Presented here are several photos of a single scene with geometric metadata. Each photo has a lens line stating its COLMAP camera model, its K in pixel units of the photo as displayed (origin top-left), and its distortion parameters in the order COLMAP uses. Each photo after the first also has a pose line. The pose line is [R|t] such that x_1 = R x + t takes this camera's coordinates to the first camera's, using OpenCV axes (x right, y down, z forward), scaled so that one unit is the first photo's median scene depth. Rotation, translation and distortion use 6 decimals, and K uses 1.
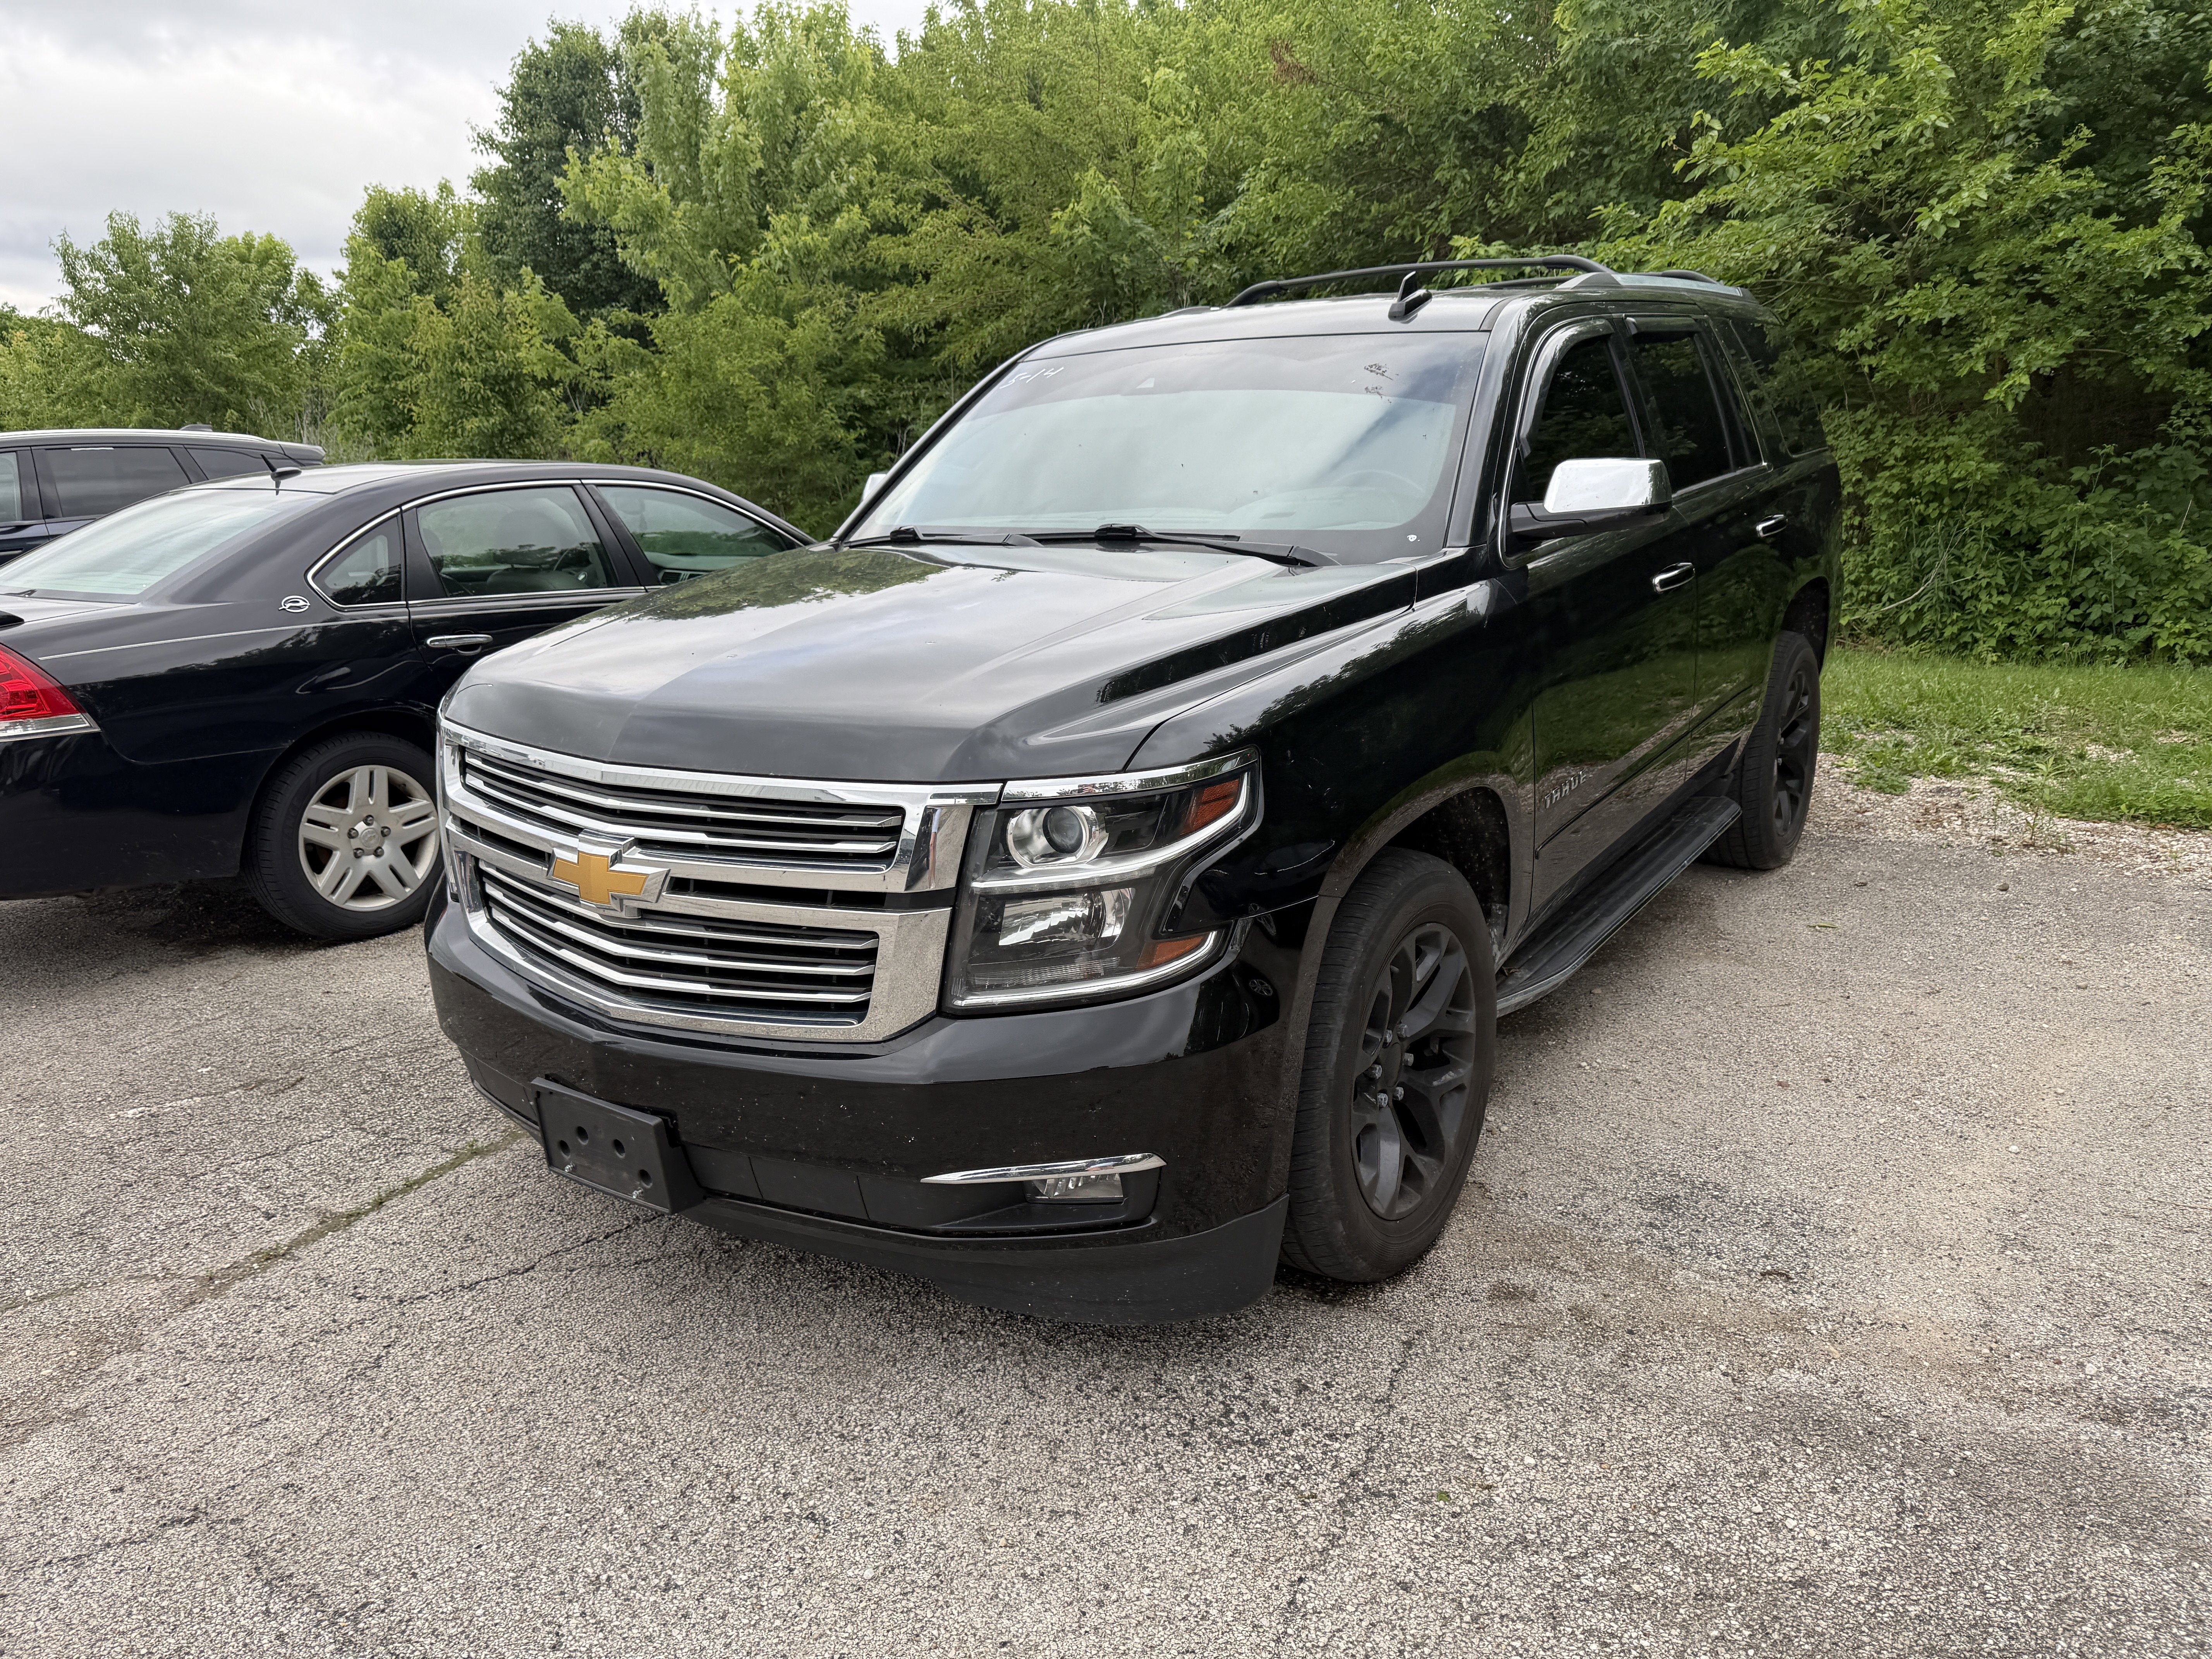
lens RADIAL K [[1569.2, 0, 1119.2], [0, 1569.2, 833.8], [0, 0, 1]] dist [0.019688, -0.027444]
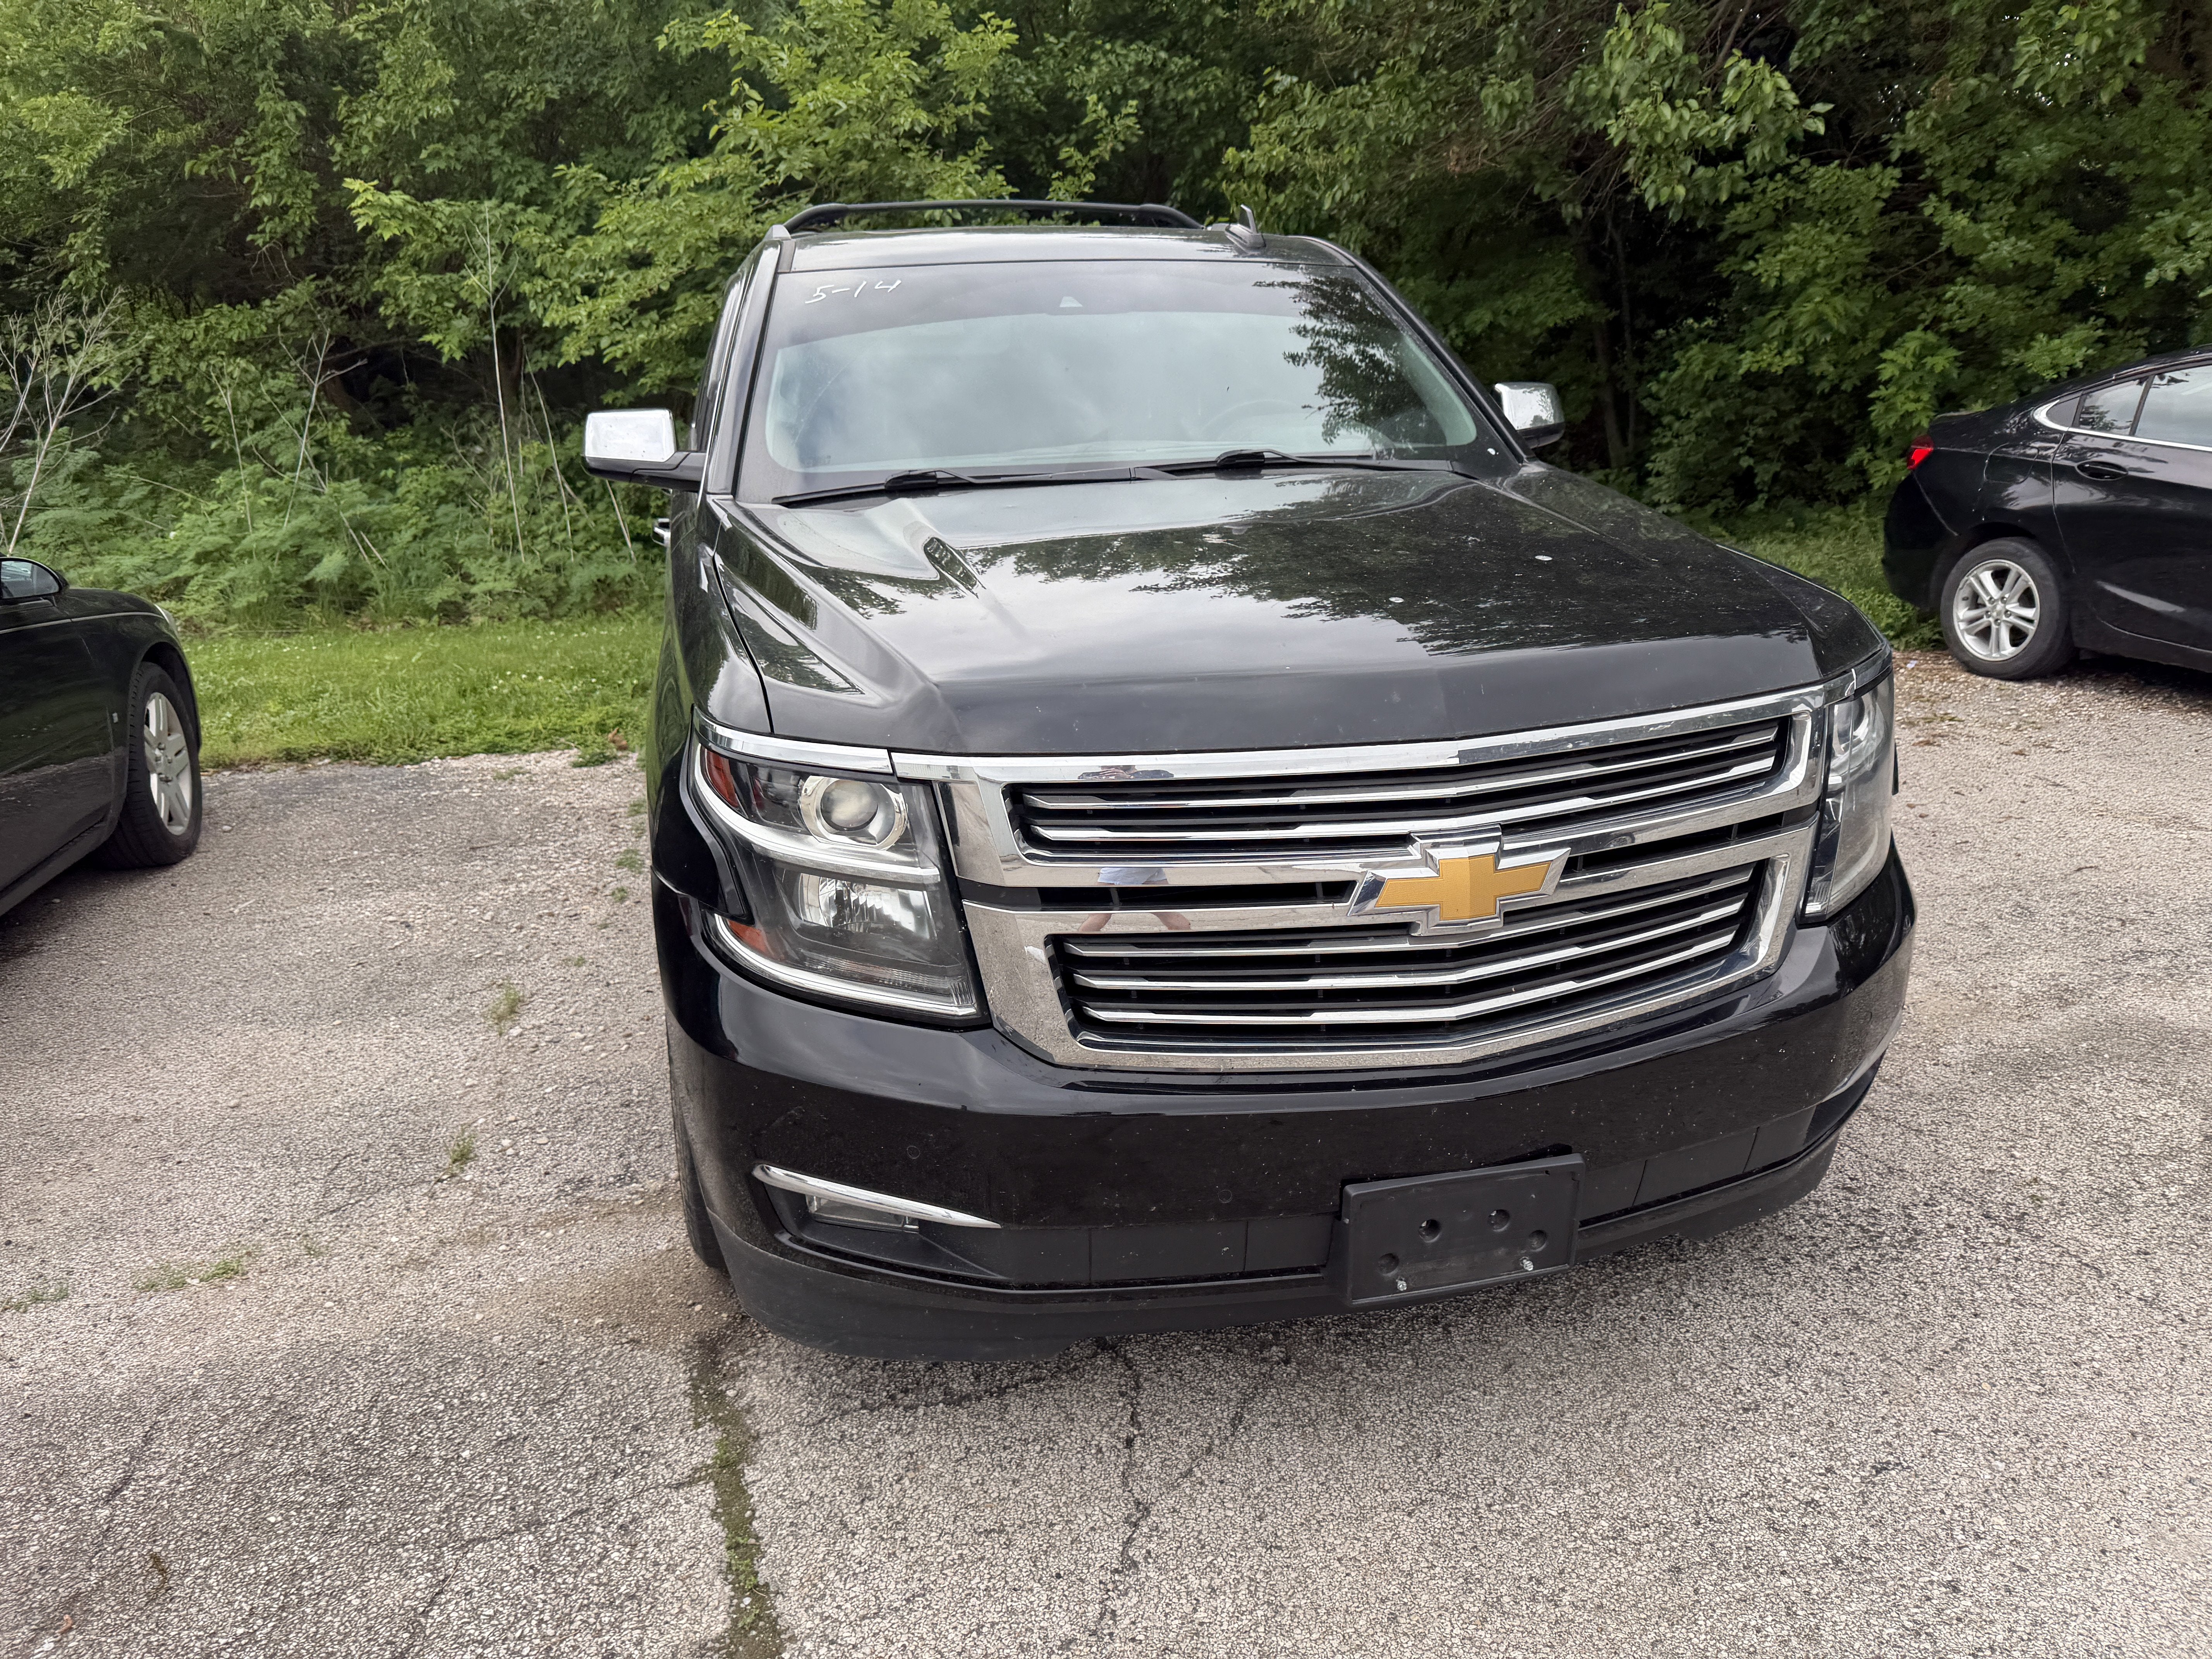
lens RADIAL K [[1569.2, 0, 1128.0], [0, 1569.2, 826.8], [0, 0, 1]] dist [0.019688, -0.027444]
pose [[0.652856, -0.196627, 0.731517, -0.800781], [0.196649, 0.976606, 0.087003, -0.081004], [-0.731511, 0.087051, 0.676249, 0.478219]]
